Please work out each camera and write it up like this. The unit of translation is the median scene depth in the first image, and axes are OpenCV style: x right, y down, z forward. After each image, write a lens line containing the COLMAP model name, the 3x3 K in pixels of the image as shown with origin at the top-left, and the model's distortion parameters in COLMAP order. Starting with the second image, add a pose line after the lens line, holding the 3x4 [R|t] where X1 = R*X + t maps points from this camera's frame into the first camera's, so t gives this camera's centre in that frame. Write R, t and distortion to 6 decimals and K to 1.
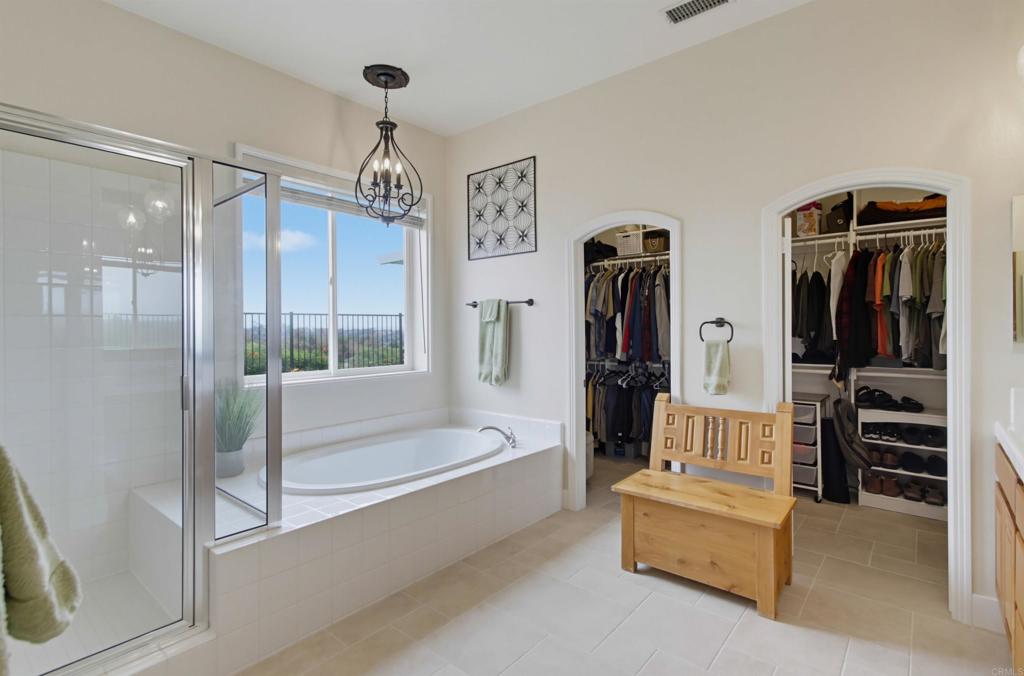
lens RADIAL K [[488.4, 0, 513.2], [0, 488.4, 324.9], [0, 0, 1]] dist [-0.001503, -0.000182]
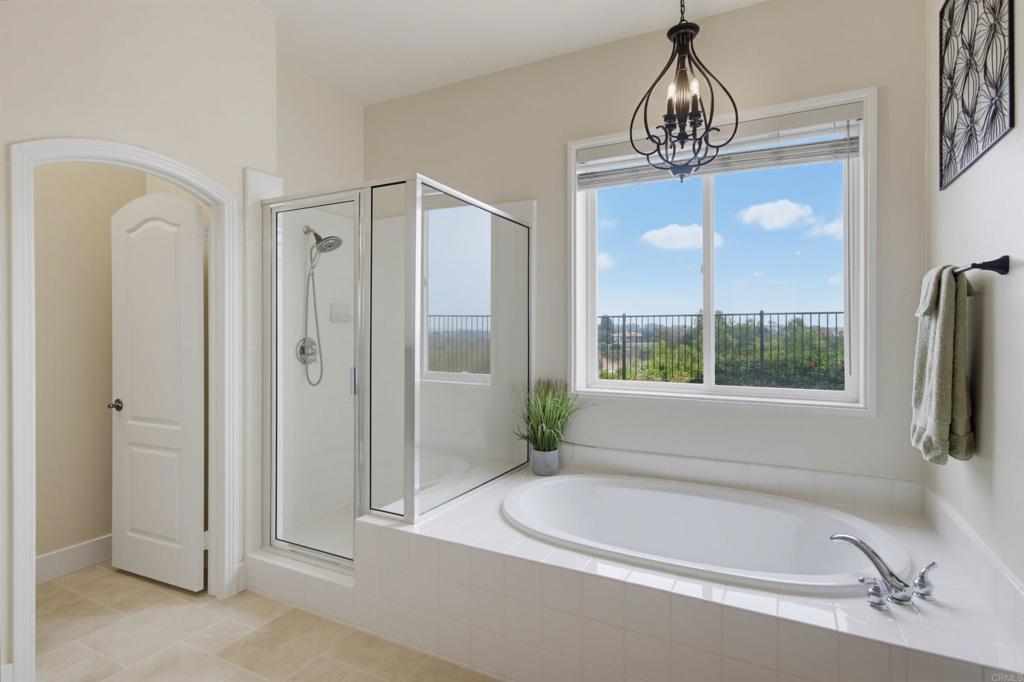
lens RADIAL K [[536.3, 0, 511.8], [0, 536.3, 332.7], [0, 0, 1]] dist [0.003095, 0.000167]
pose [[0.206792, 0.003073, -0.978380, 0.443325], [-0.000625, 0.999995, 0.003008, 0.006994], [0.978385, -0.000010, 0.206793, 0.654148]]
